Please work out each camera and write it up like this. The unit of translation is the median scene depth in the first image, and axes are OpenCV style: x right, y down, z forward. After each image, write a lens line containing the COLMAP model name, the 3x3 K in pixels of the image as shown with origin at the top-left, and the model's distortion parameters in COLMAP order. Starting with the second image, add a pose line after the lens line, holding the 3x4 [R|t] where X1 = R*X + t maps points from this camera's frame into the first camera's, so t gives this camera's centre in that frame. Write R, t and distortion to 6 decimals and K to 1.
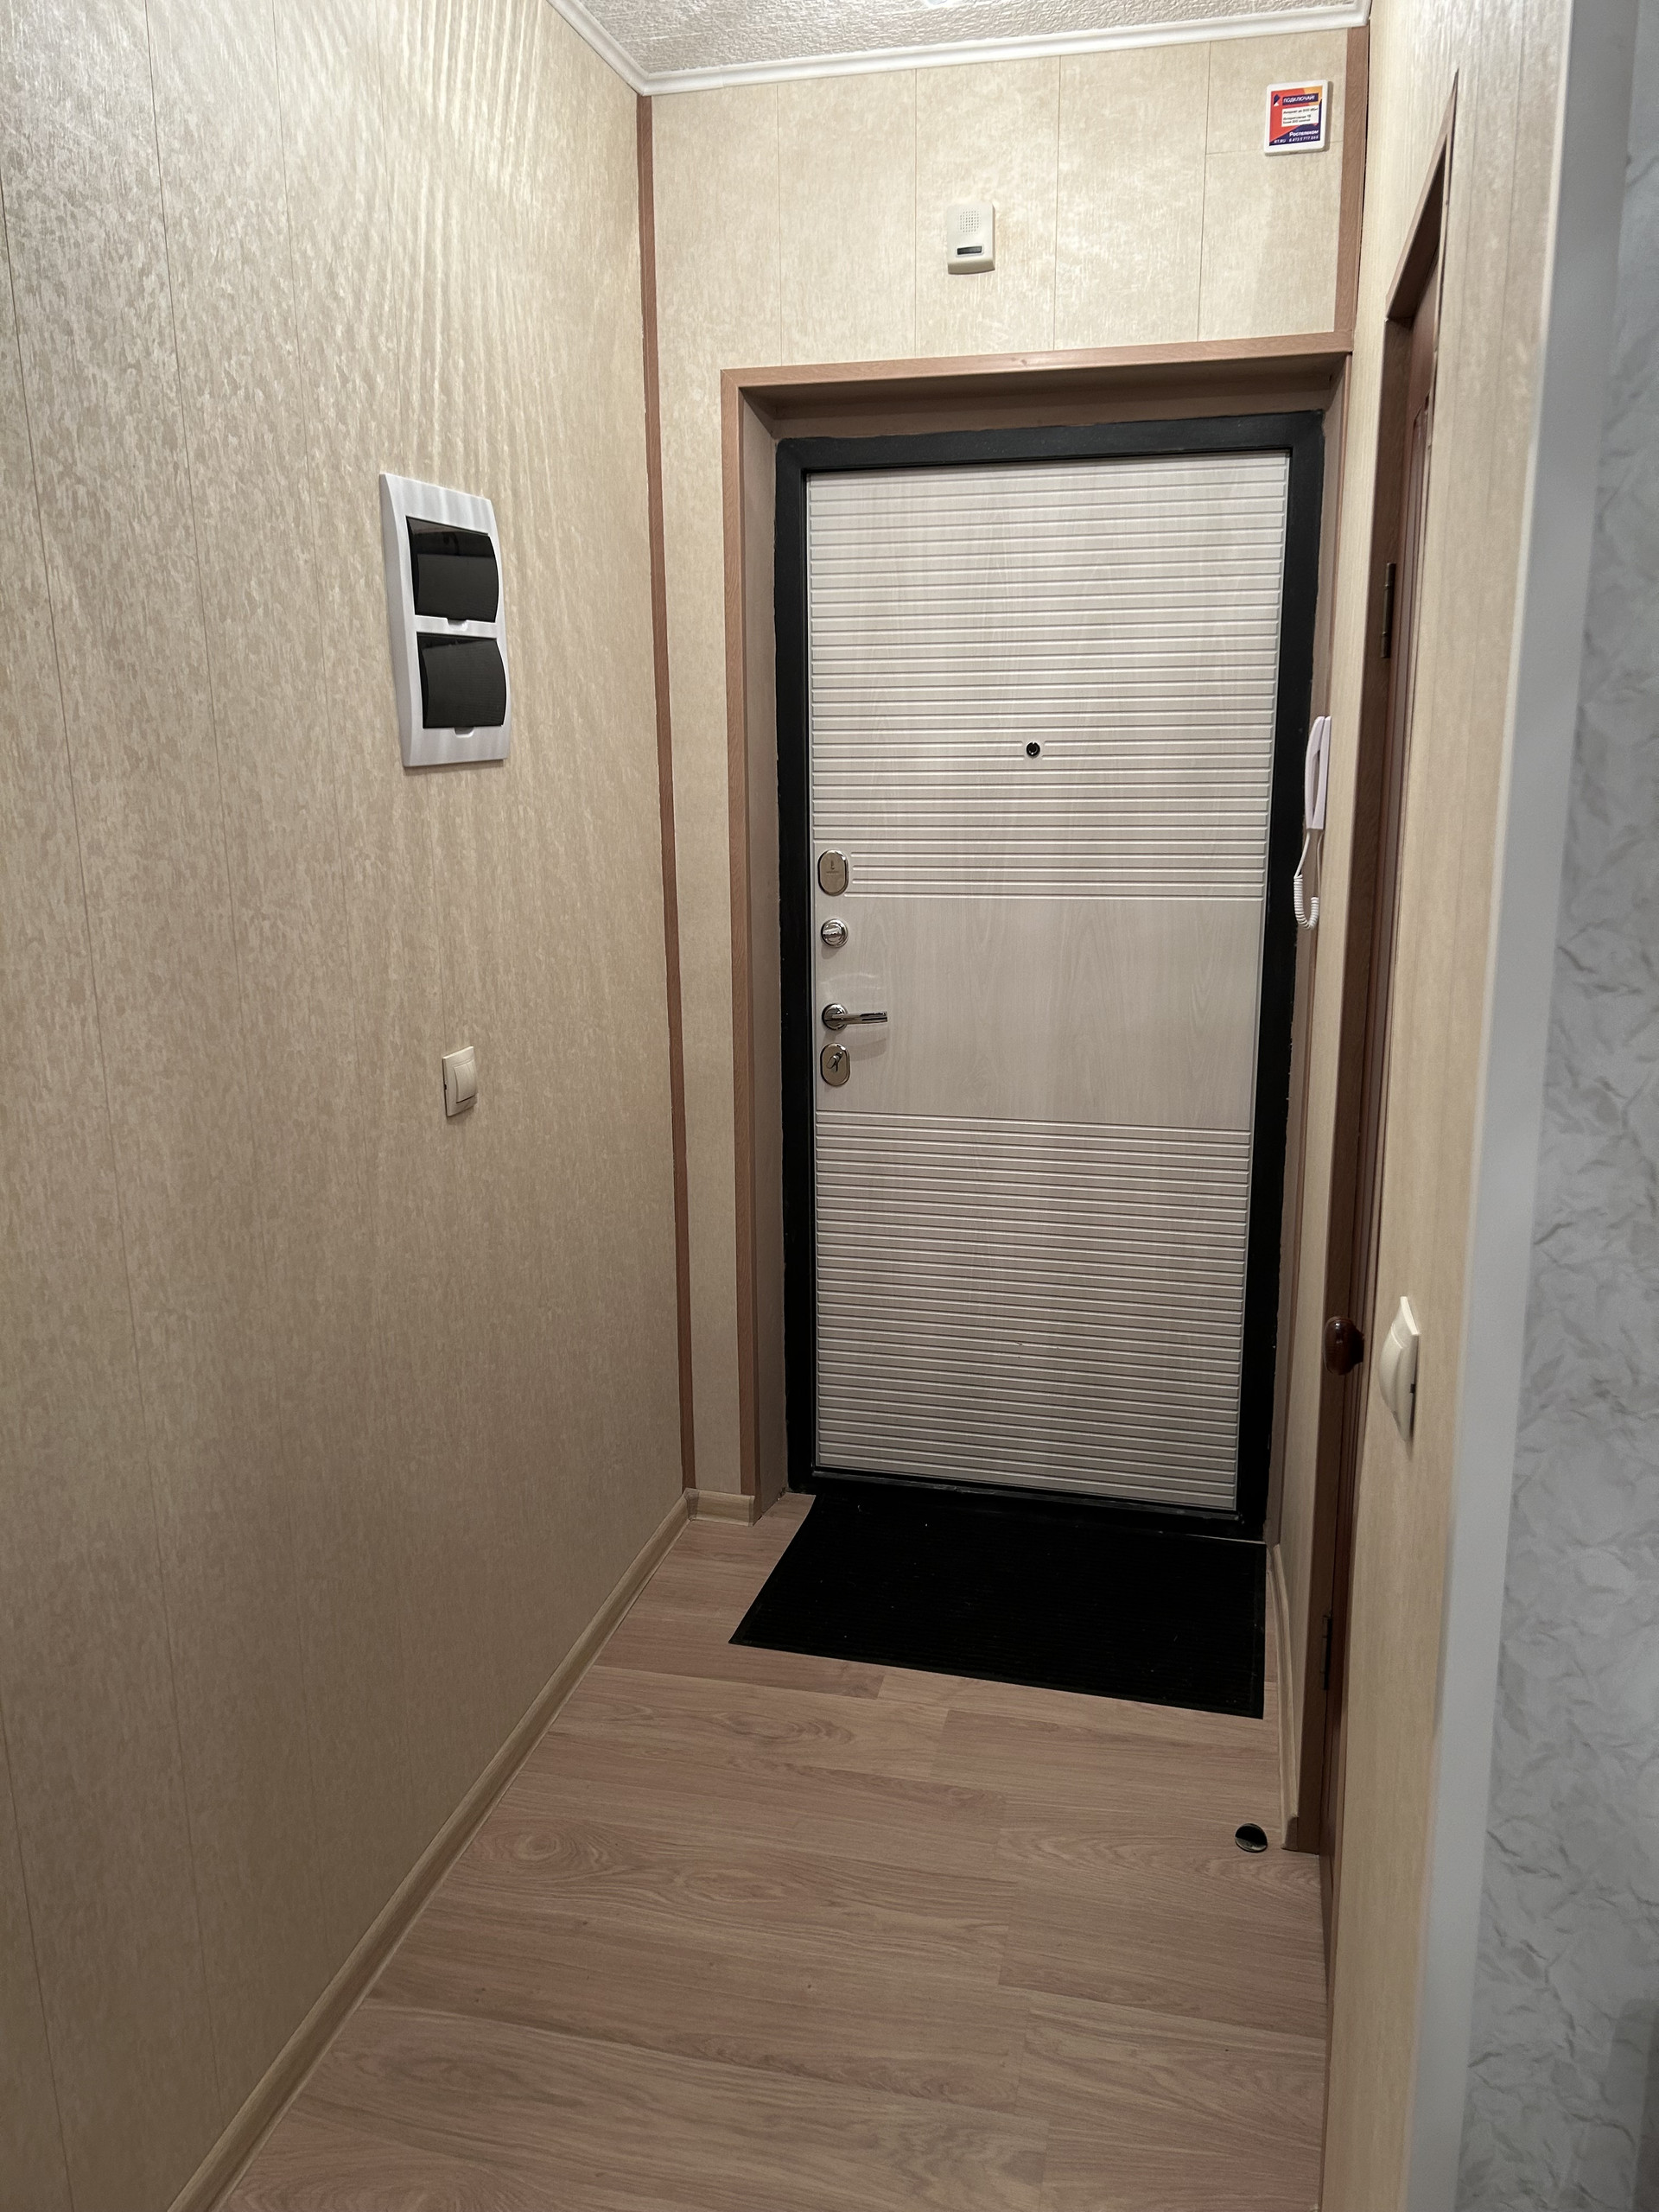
lens RADIAL K [[1704.2, 0, 830.0], [0, 1704.2, 1094.6], [0, 0, 1]] dist [0.077566, -0.069106]
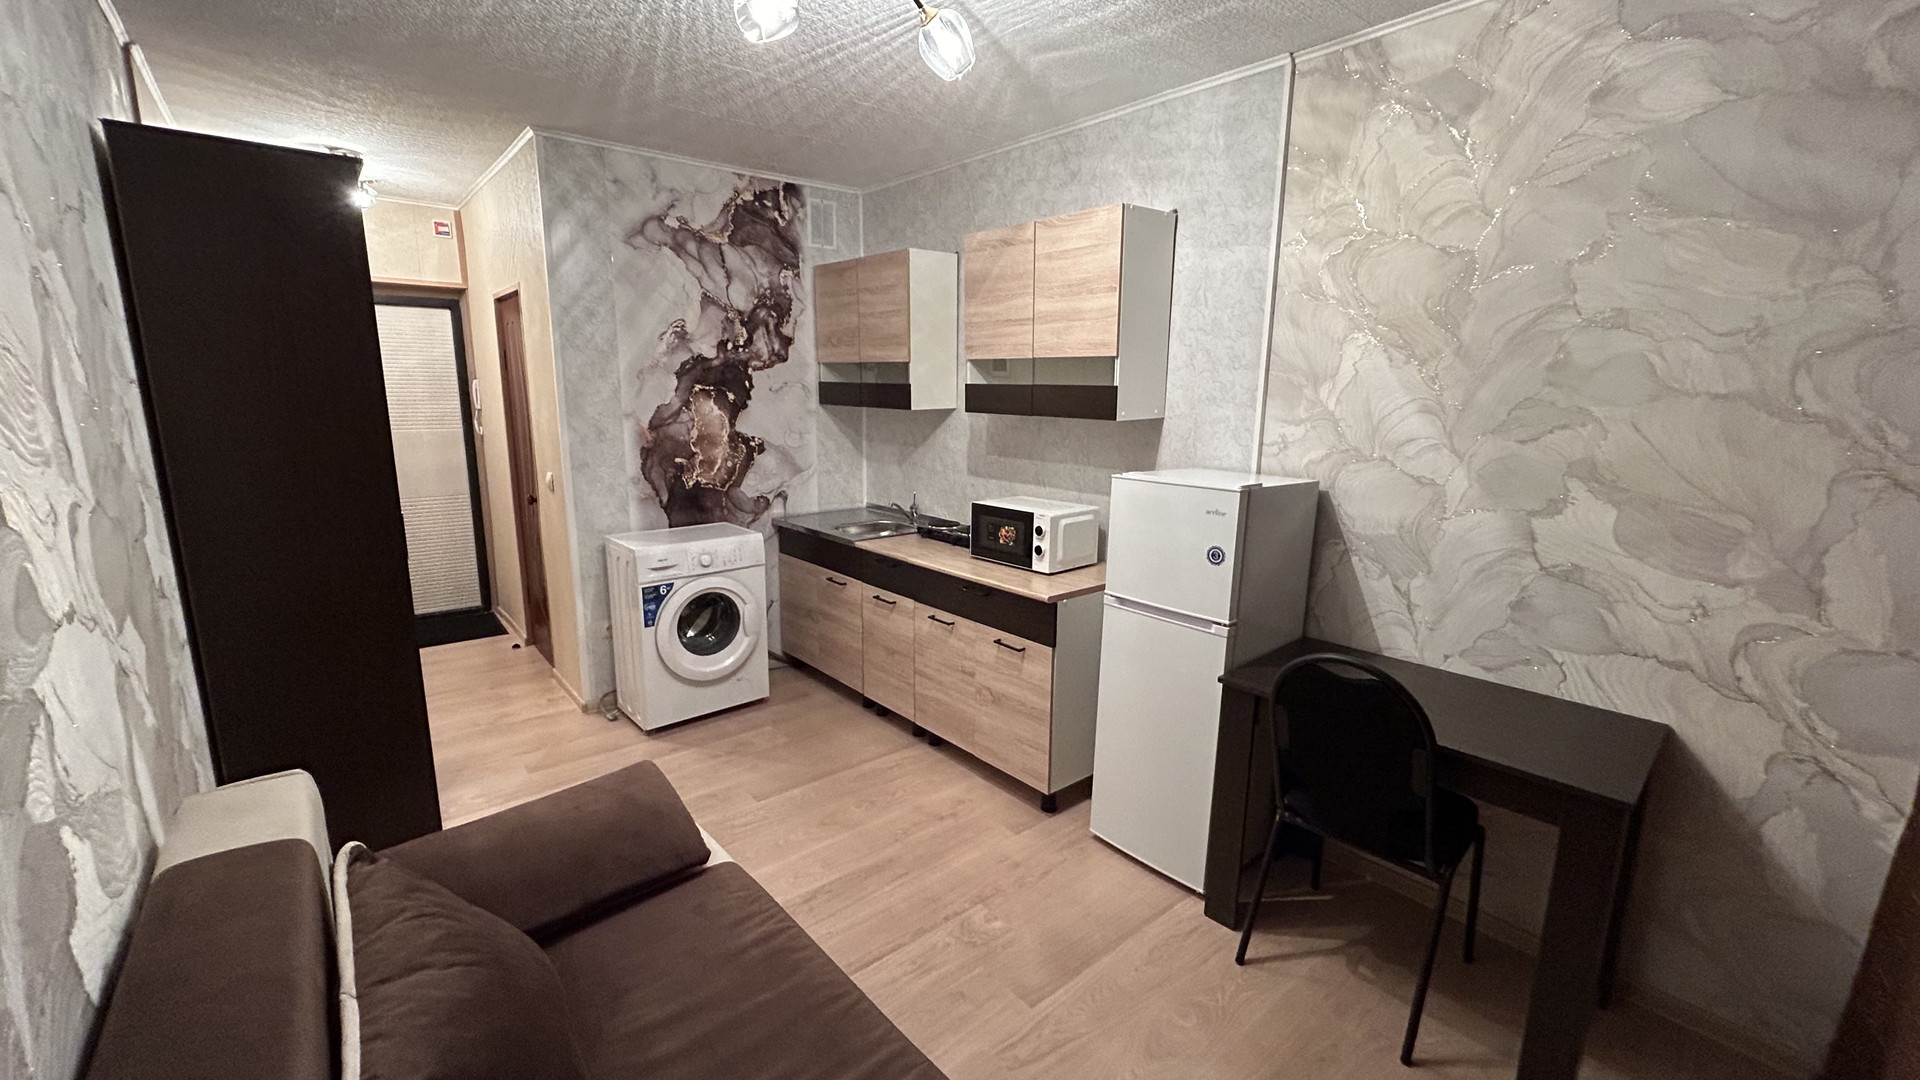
lens RADIAL K [[775.2, 0, 960.0], [0, 775.2, 540.0], [0, 0, 1]] dist [-0.015520, -0.000104]
pose [[0.599451, -0.142435, 0.787636, -0.408507], [0.156245, 0.985932, 0.059380, 0.172957], [-0.785013, 0.087469, 0.613273, -0.757380]]
